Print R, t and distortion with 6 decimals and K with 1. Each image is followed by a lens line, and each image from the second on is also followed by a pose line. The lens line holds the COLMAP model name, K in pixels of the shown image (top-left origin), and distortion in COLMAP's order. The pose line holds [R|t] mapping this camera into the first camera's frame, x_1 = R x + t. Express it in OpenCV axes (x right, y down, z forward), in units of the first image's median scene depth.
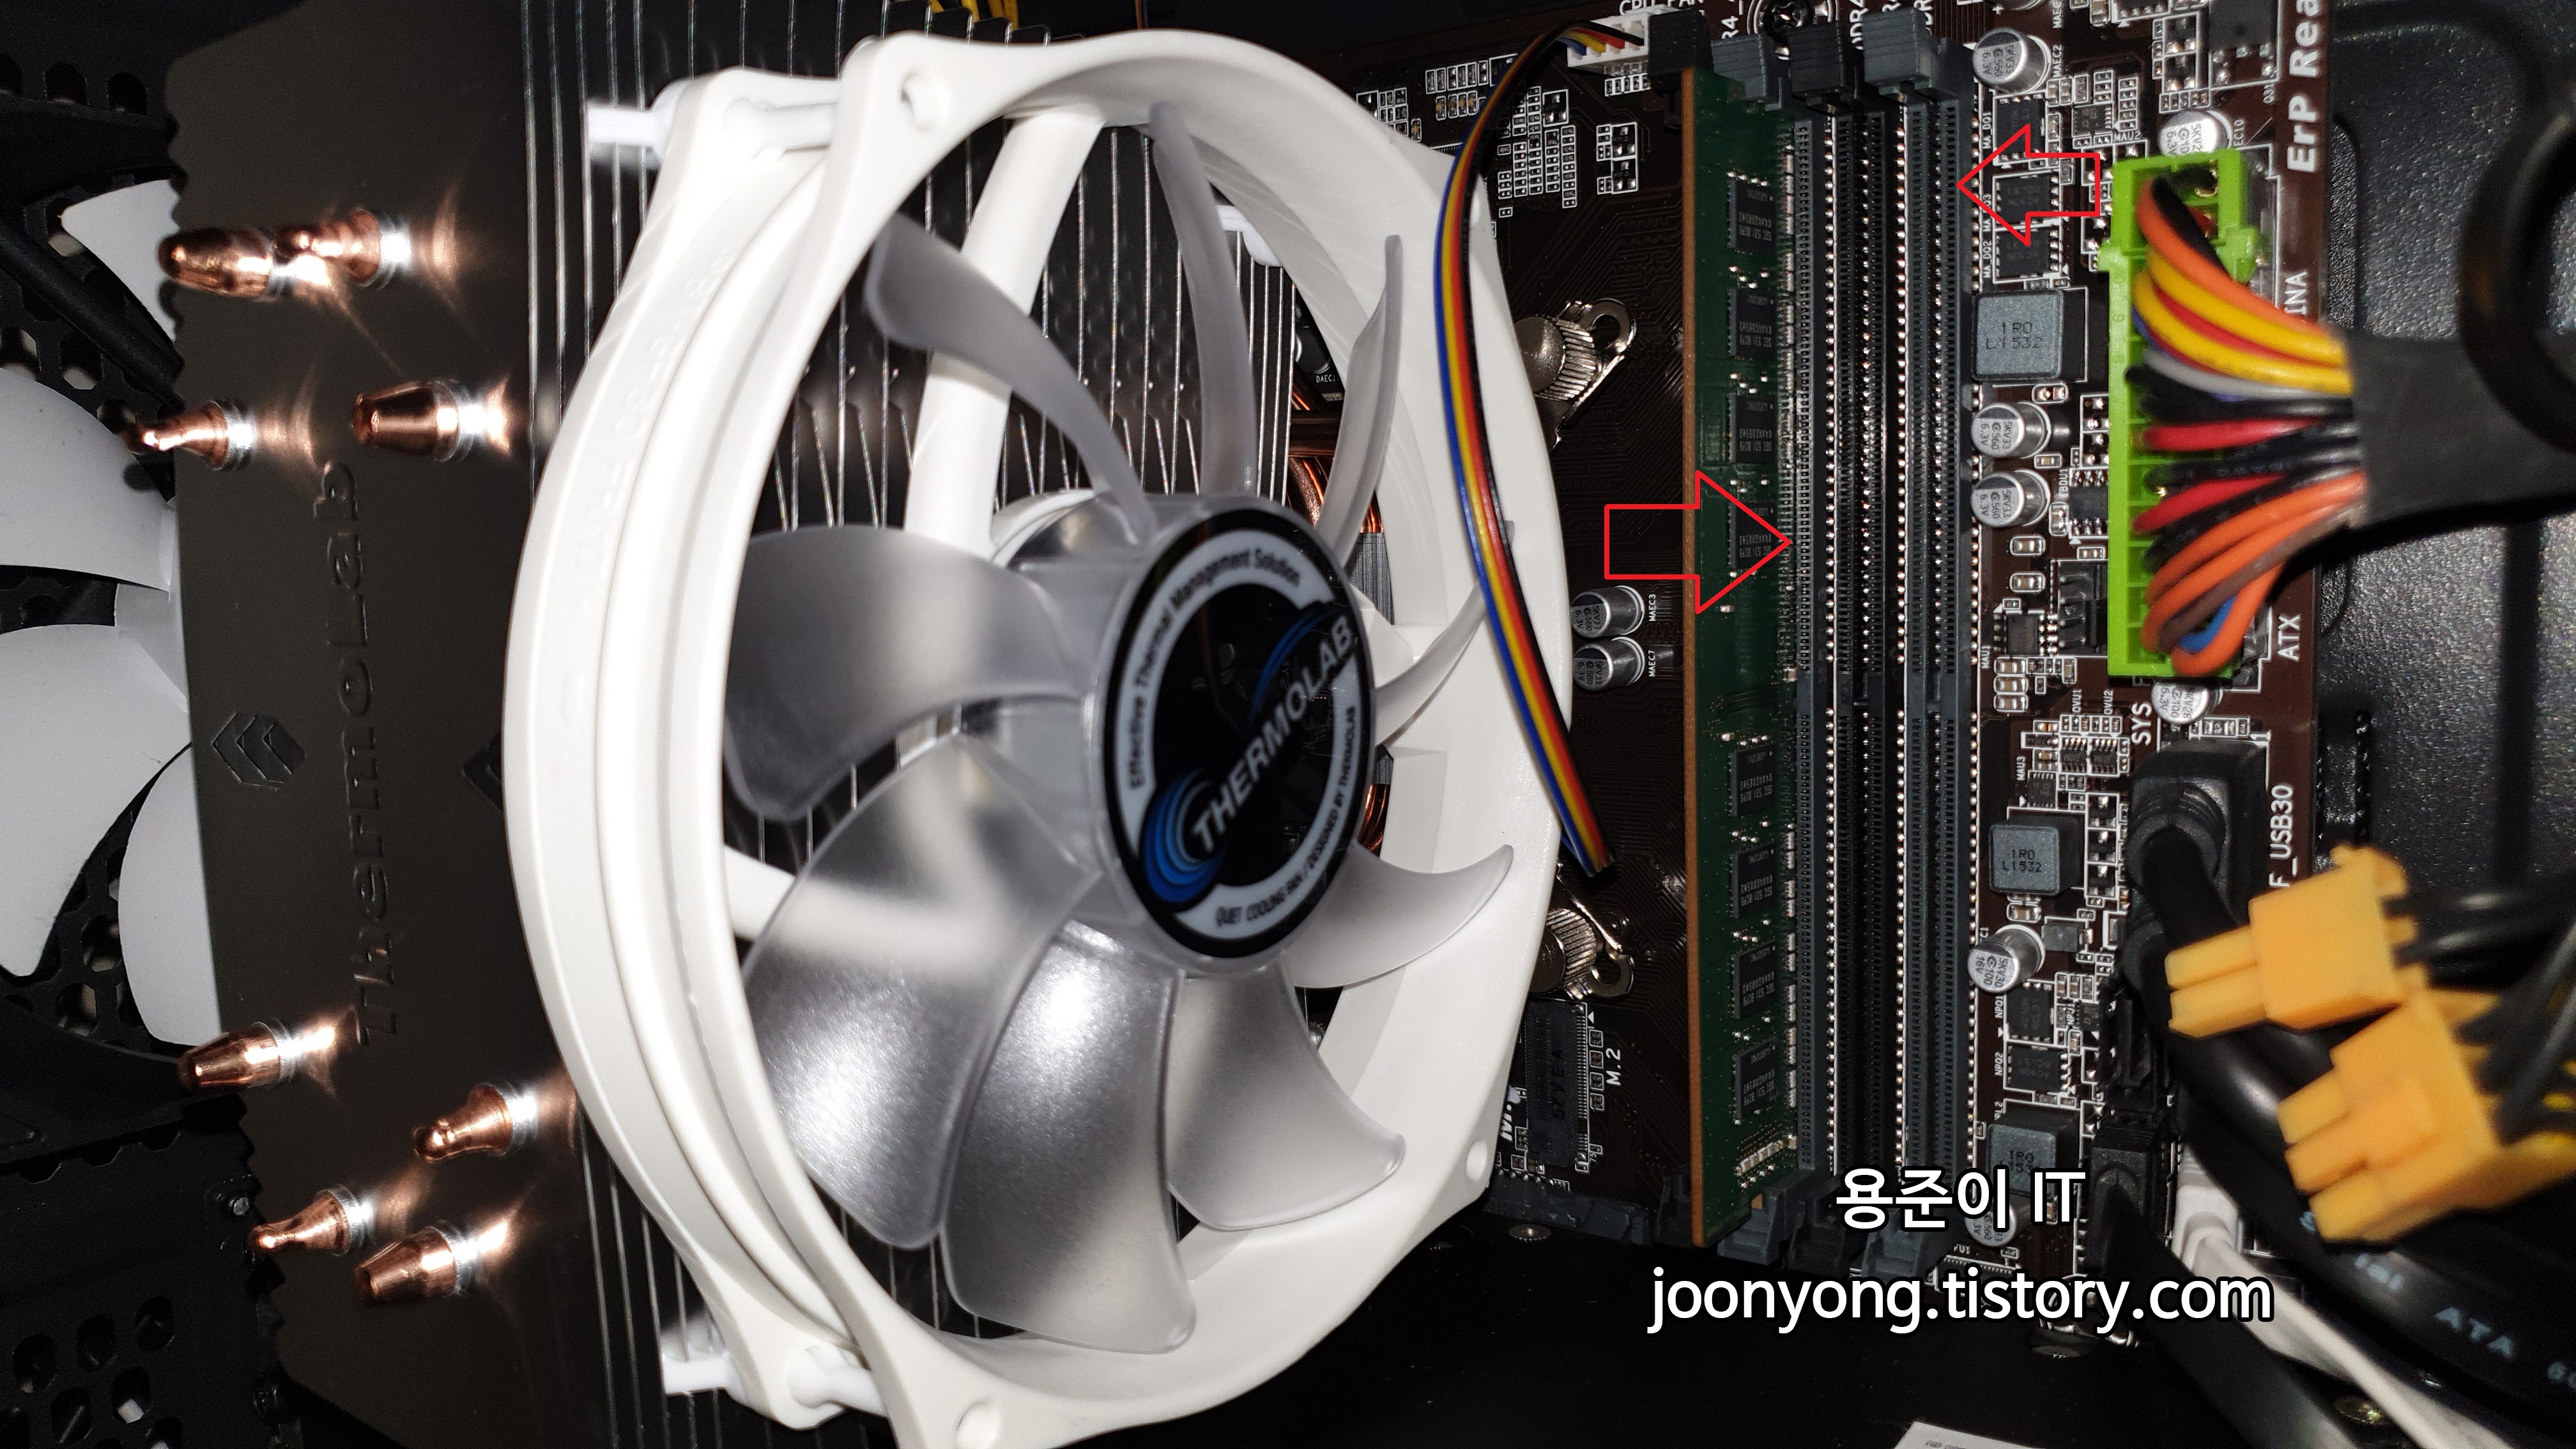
lens RADIAL K [[2105.7, 0, 1288.0], [0, 2105.7, 724.5], [0, 0, 1]] dist [-0.008933, -0.006554]
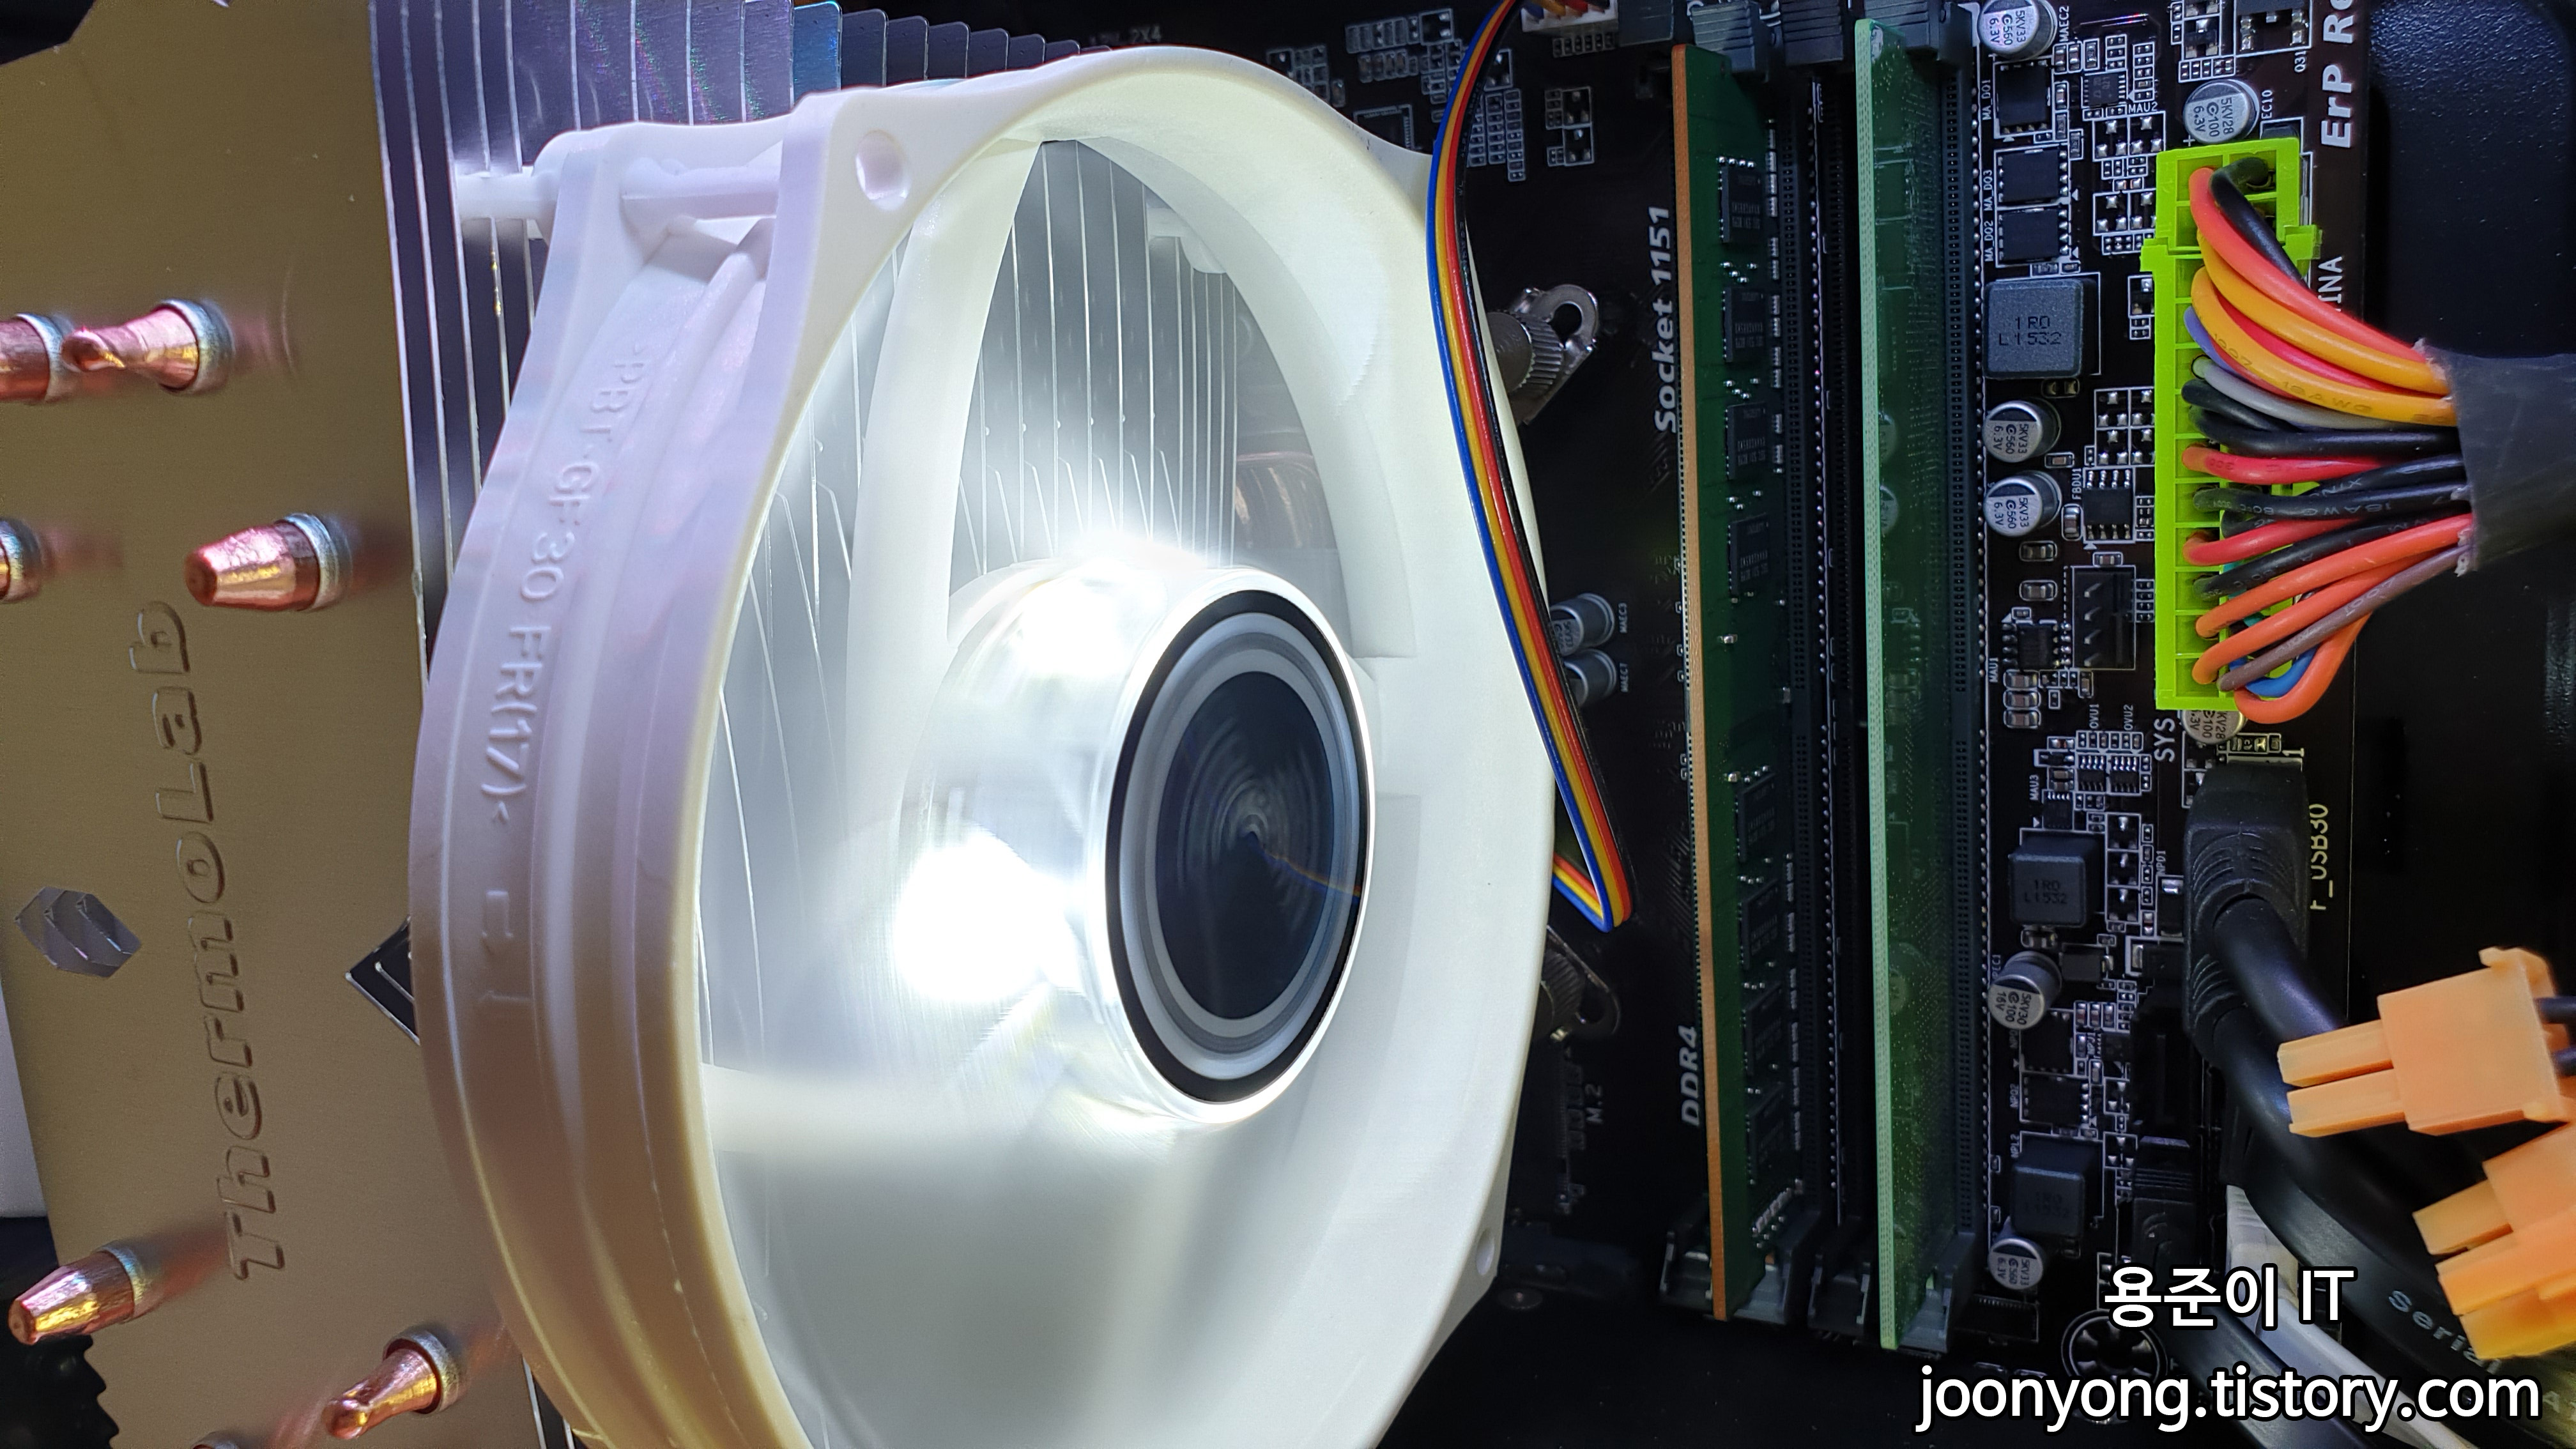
lens RADIAL K [[2105.7, 0, 1288.0], [0, 2105.7, 724.5], [0, 0, 1]] dist [-0.008933, -0.006554]
pose [[0.994596, -0.050228, 0.090862, -0.067197], [0.044708, 0.997087, 0.061799, -0.081338], [-0.093701, -0.057402, 0.993944, 0.102416]]
